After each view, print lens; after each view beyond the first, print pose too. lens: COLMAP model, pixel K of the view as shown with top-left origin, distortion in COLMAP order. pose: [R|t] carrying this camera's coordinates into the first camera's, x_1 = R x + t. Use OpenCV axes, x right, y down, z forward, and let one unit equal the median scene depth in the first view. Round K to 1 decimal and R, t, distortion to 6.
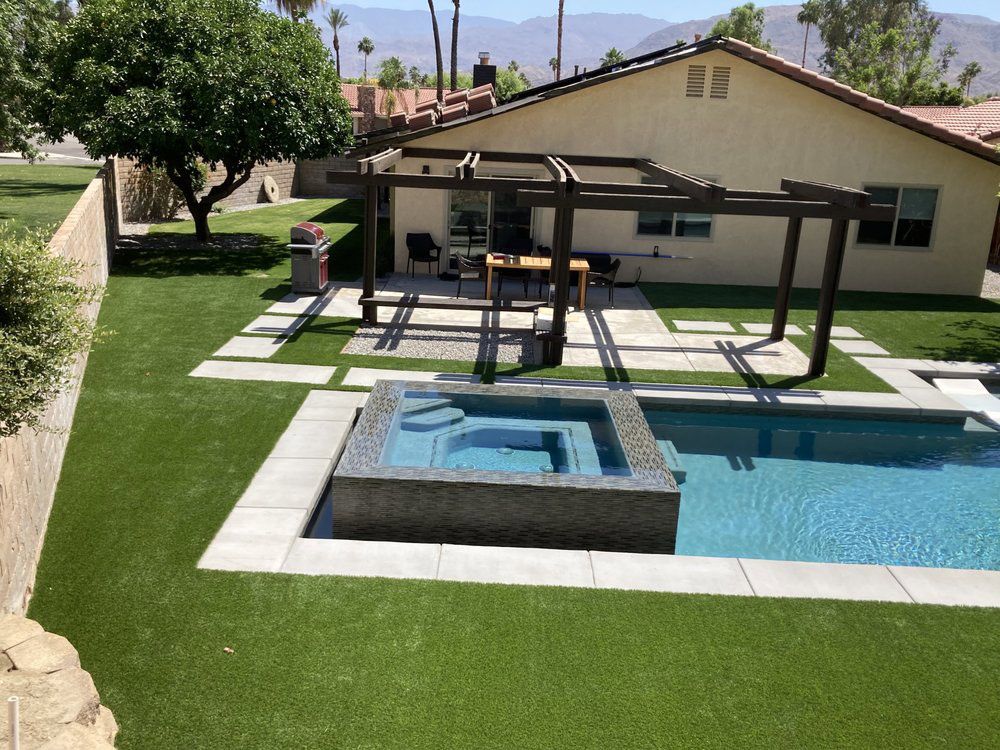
lens RADIAL K [[892.0, 0, 498.2], [0, 892.0, 371.5], [0, 0, 1]] dist [-0.010344, -0.007065]
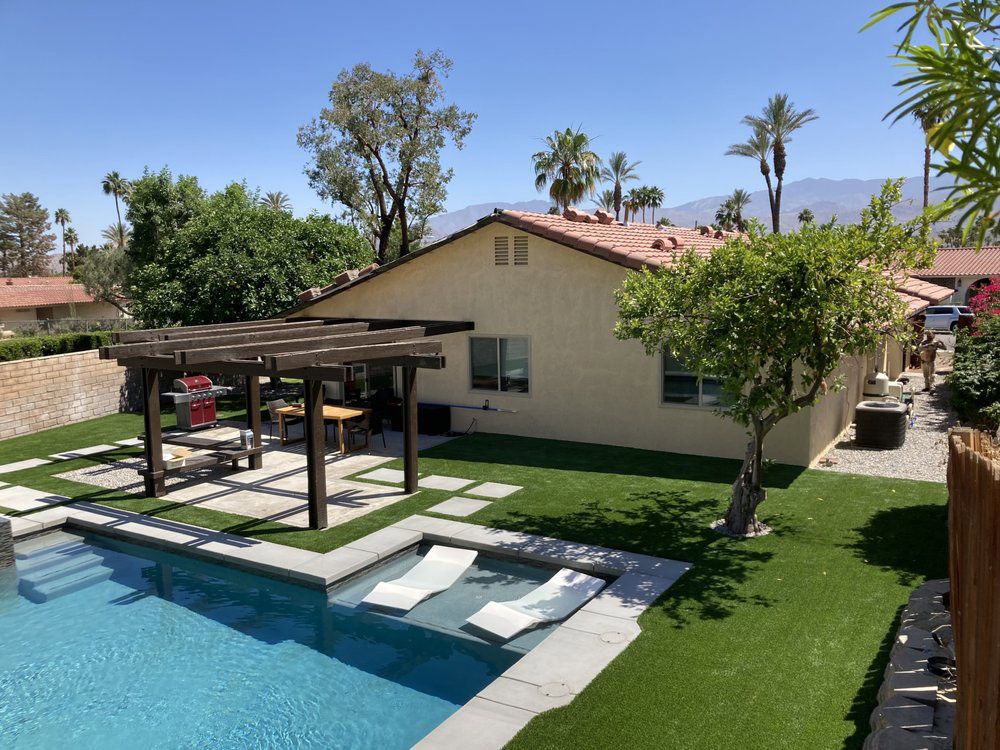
lens RADIAL K [[771.1, 0, 500.1], [0, 771.1, 377.5], [0, 0, 1]] dist [0.018612, 0.005408]
pose [[0.873846, 0.011255, -0.486073, 0.676451], [-0.086578, 0.987356, -0.132784, -0.046988], [0.478433, 0.158116, 0.863772, 0.205842]]
